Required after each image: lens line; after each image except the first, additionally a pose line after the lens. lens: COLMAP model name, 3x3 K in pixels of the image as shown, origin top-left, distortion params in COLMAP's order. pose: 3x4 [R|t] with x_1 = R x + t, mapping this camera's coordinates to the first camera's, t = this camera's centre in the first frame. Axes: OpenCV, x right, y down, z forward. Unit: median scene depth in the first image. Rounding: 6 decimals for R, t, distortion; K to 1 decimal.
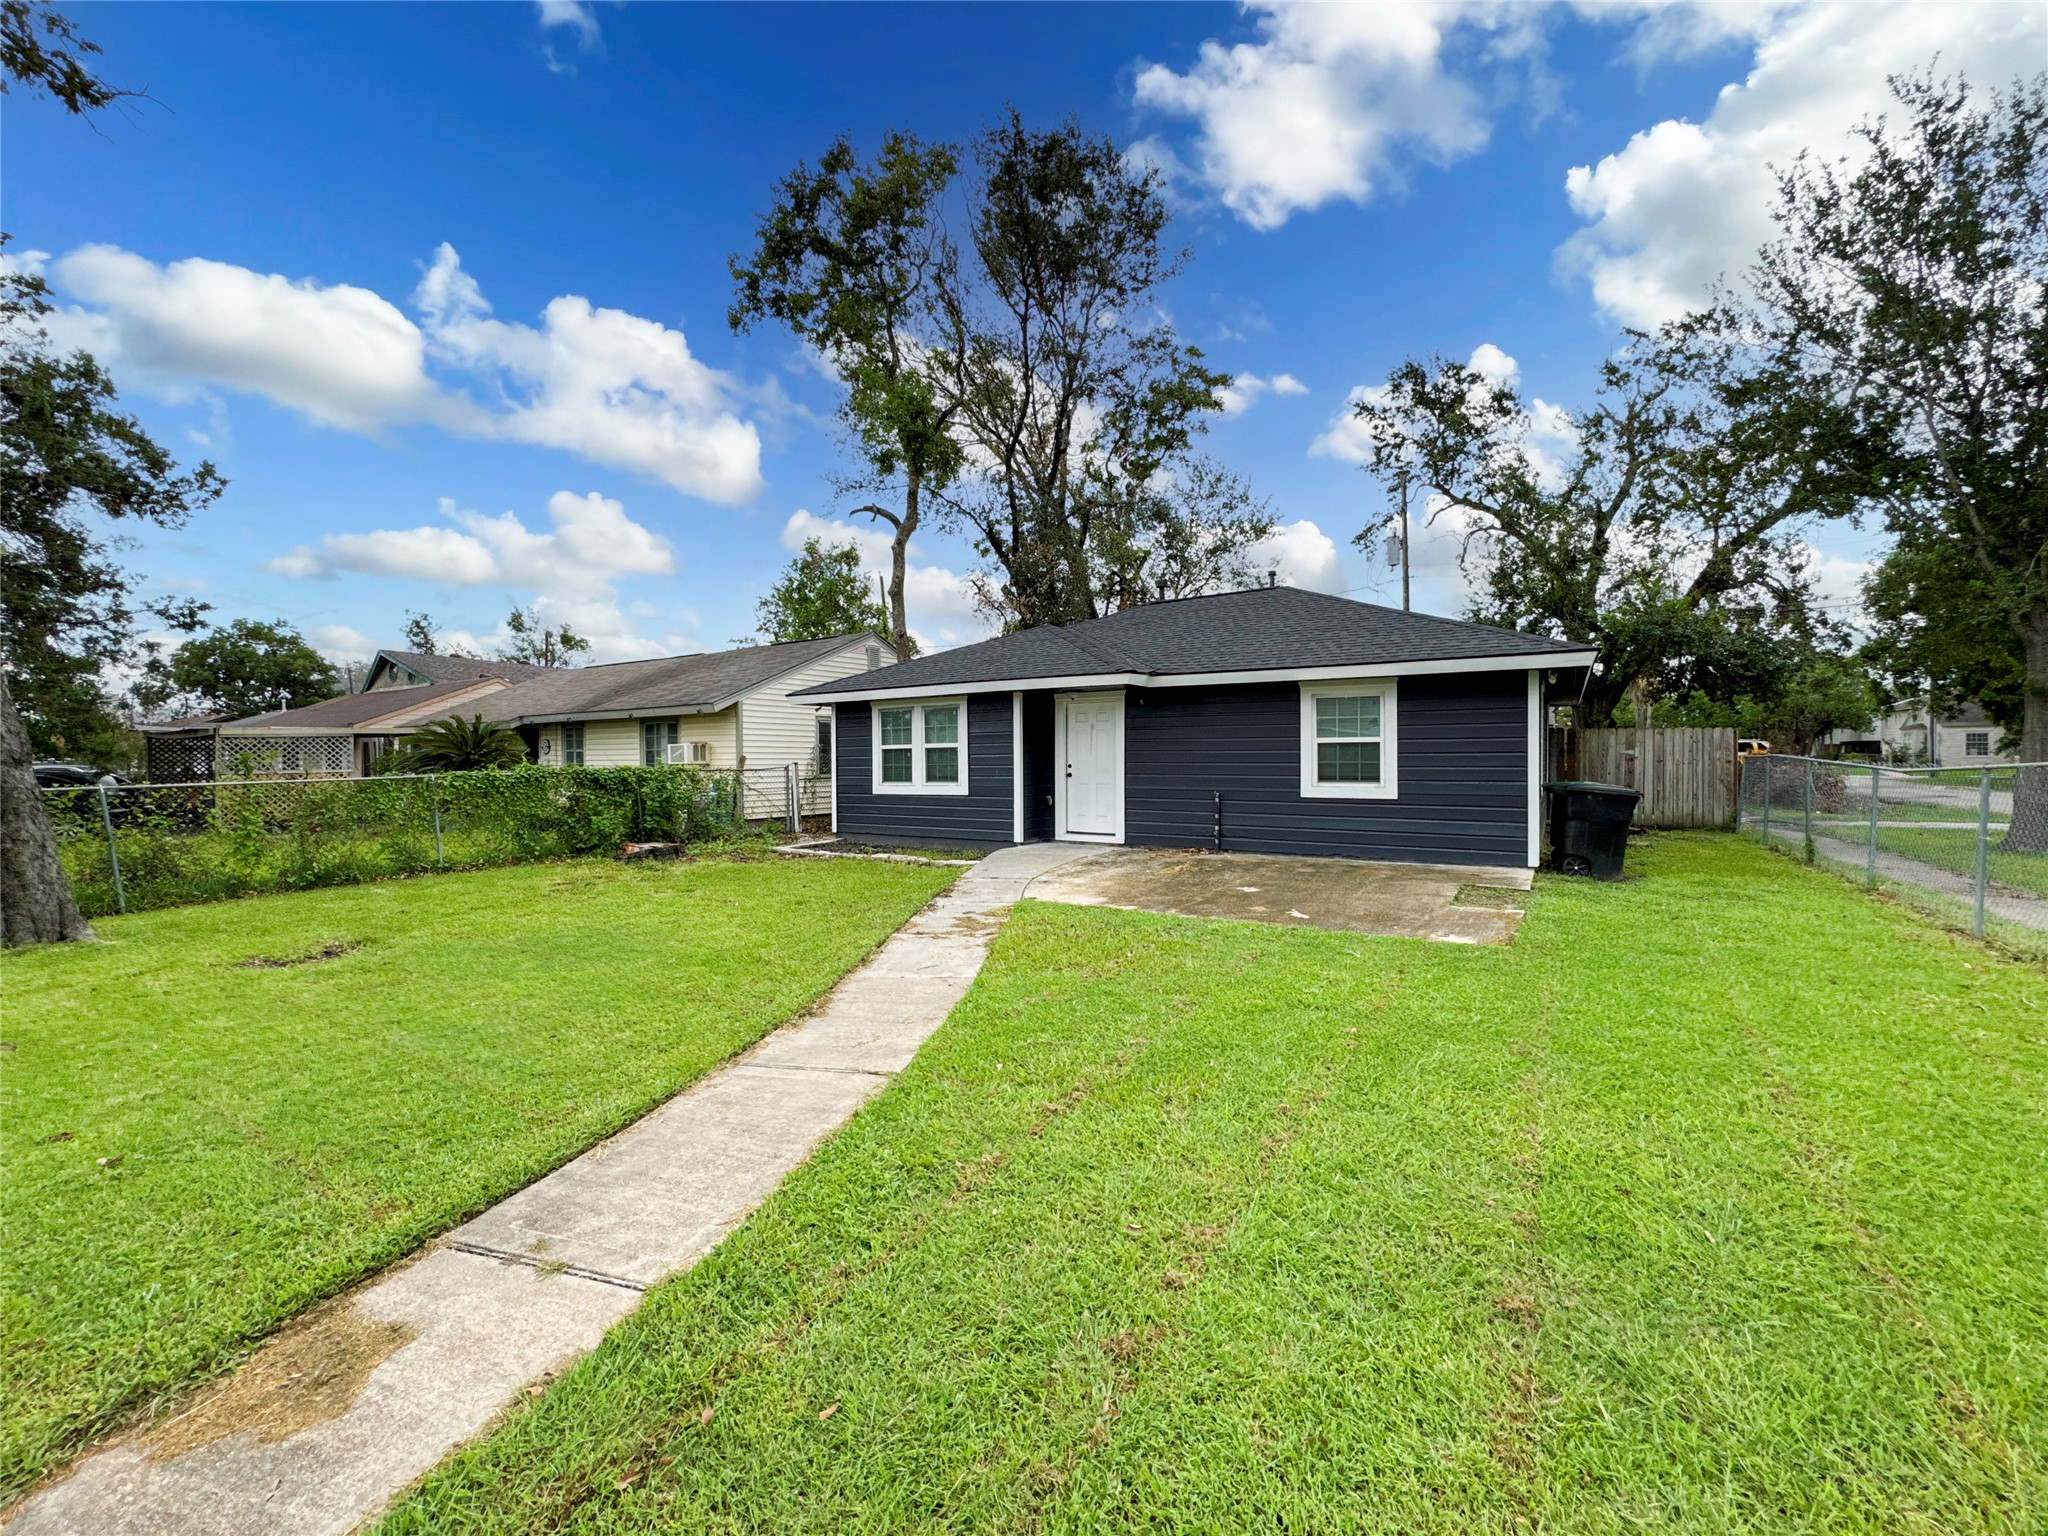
lens RADIAL K [[844.0, 0, 1034.9], [0, 844.0, 762.8], [0, 0, 1]] dist [-0.021964, 0.011690]
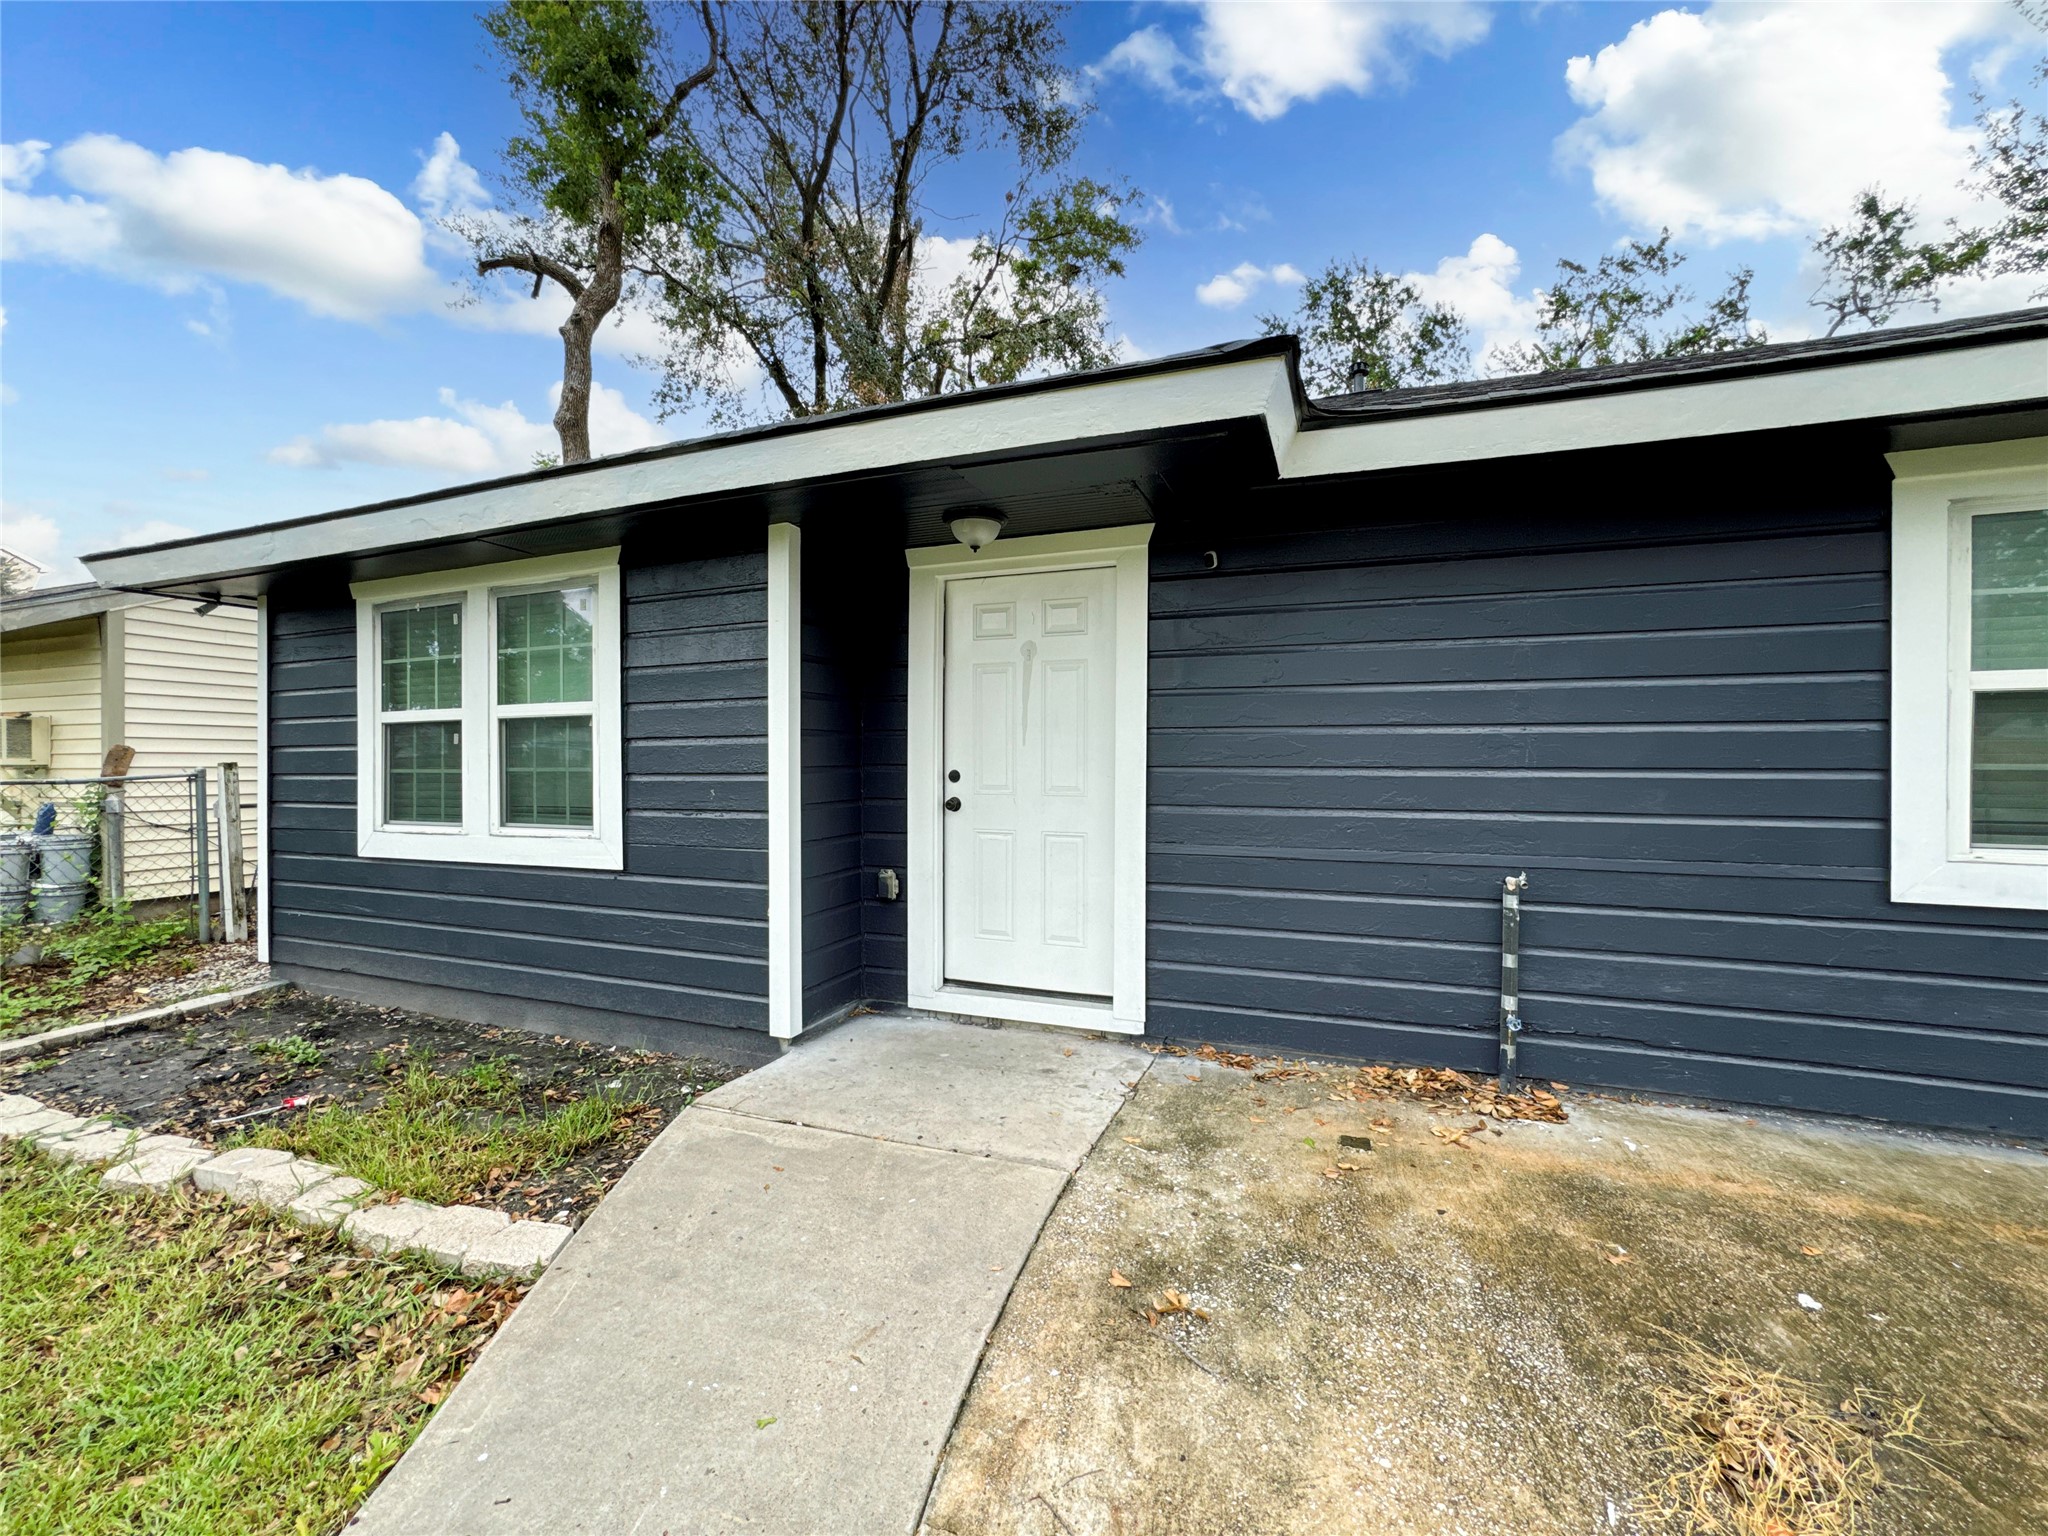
lens RADIAL K [[844.0, 0, 1039.4], [0, 844.0, 752.4], [0, 0, 1]] dist [-0.021964, 0.011690]
pose [[0.977380, 0.005189, 0.211427, 0.004208], [-0.002131, 0.999890, -0.014690, -0.000241], [-0.211480, 0.013907, 0.977283, 0.613277]]
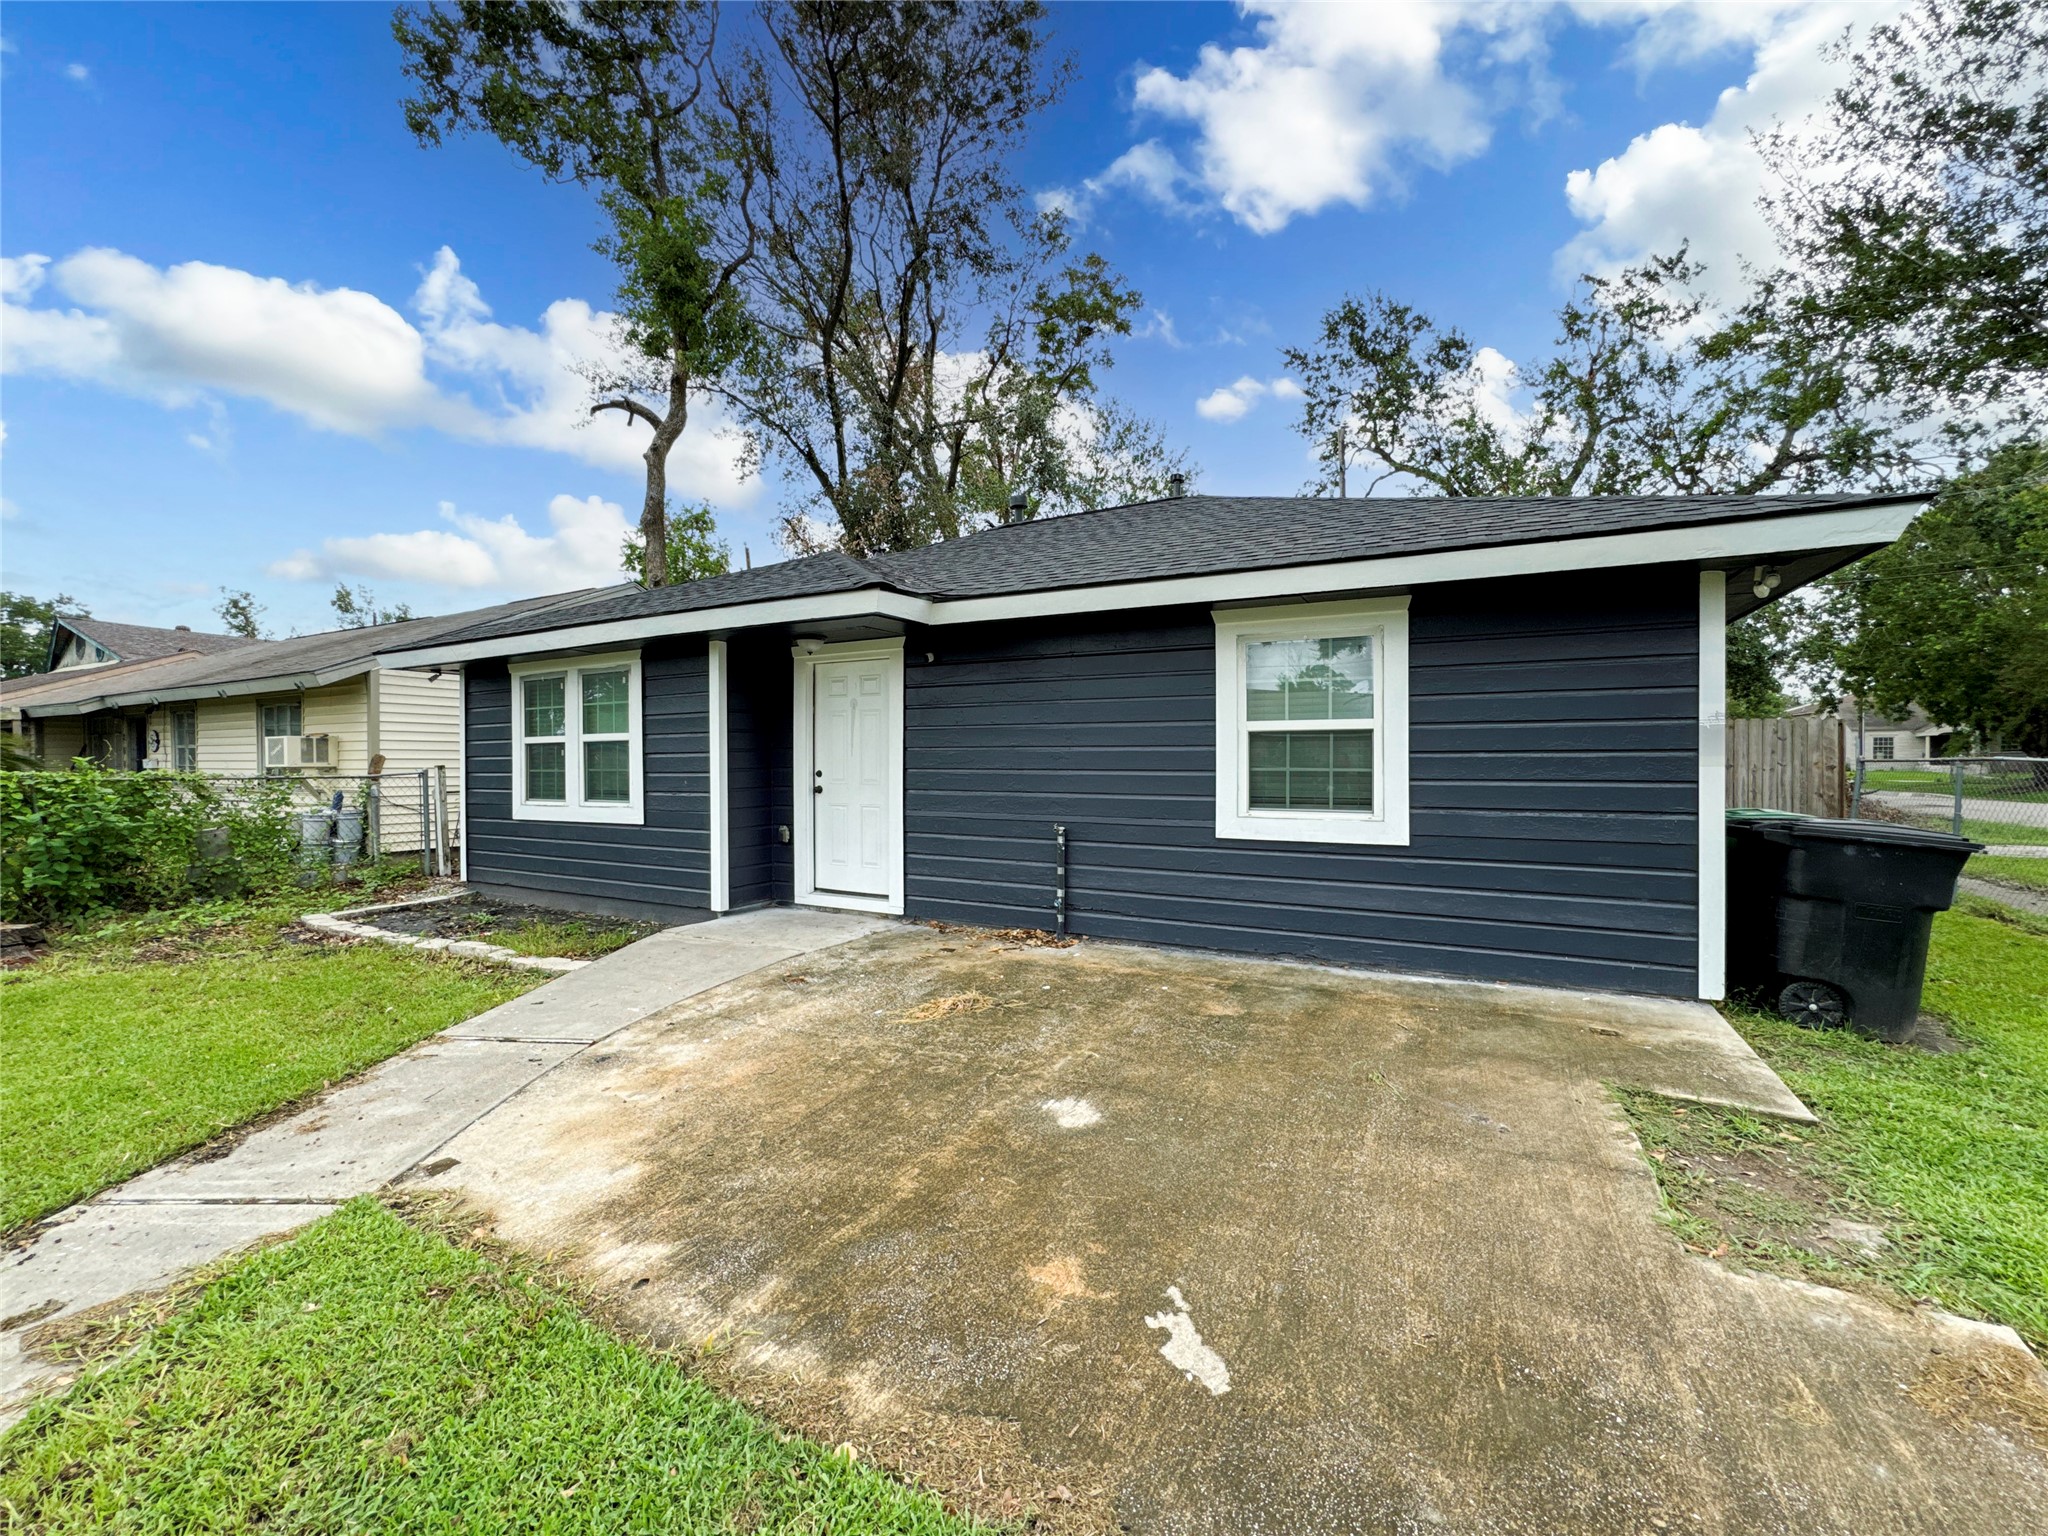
lens RADIAL K [[844.0, 0, 1036.7], [0, 844.0, 758.2], [0, 0, 1]] dist [-0.021964, 0.011690]
pose [[0.996347, 0.003221, 0.085337, 0.124692], [-0.002550, 0.999965, -0.007963, -0.002197], [-0.085359, 0.007716, 0.996320, 0.380541]]
